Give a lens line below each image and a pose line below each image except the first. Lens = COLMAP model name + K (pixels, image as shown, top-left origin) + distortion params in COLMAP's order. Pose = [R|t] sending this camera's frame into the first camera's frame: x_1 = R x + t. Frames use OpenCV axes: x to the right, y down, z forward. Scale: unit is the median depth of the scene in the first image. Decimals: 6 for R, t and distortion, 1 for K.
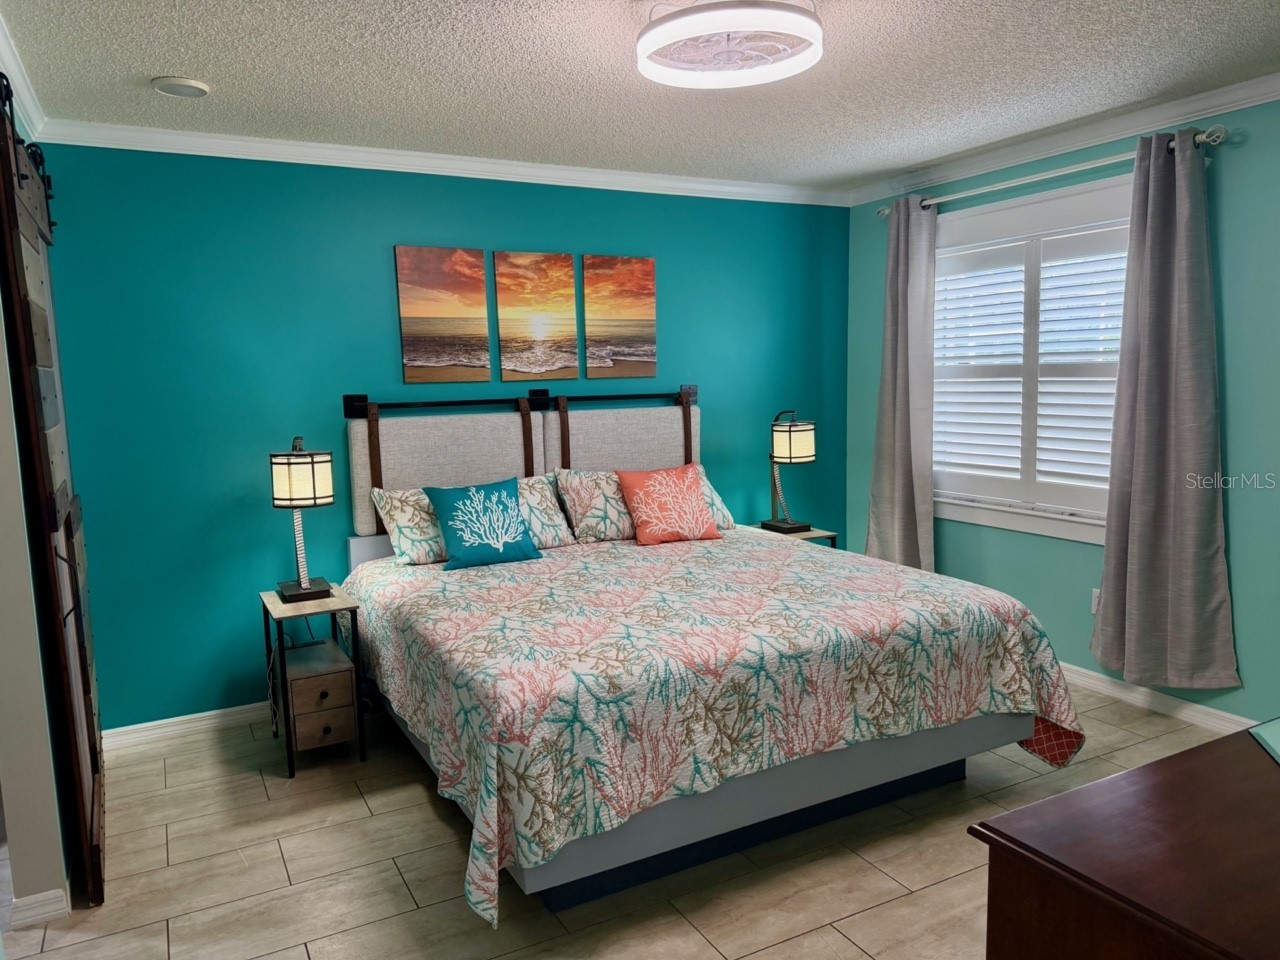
lens RADIAL K [[894.7, 0, 637.8], [0, 894.7, 495.4], [0, 0, 1]] dist [0.095247, -0.001726]
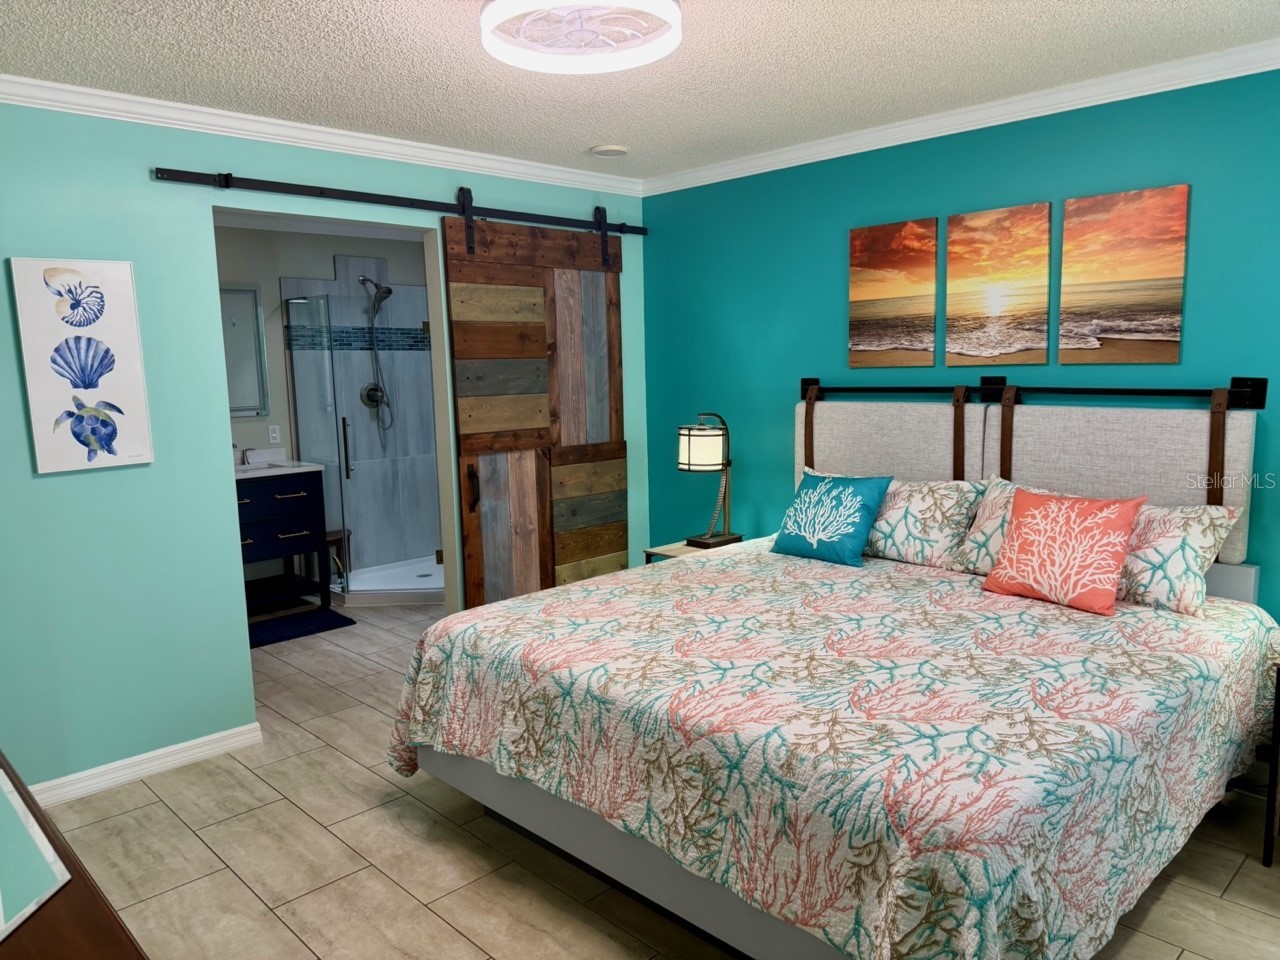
lens RADIAL K [[915.5, 0, 640.0], [0, 915.5, 480.0], [0, 0, 1]] dist [0.145249, -0.223825]
pose [[0.270912, 0.148525, -0.951077, 0.654876], [-0.114162, 0.986009, 0.121461, -0.097058], [0.955811, 0.075672, 0.284078, 0.486561]]
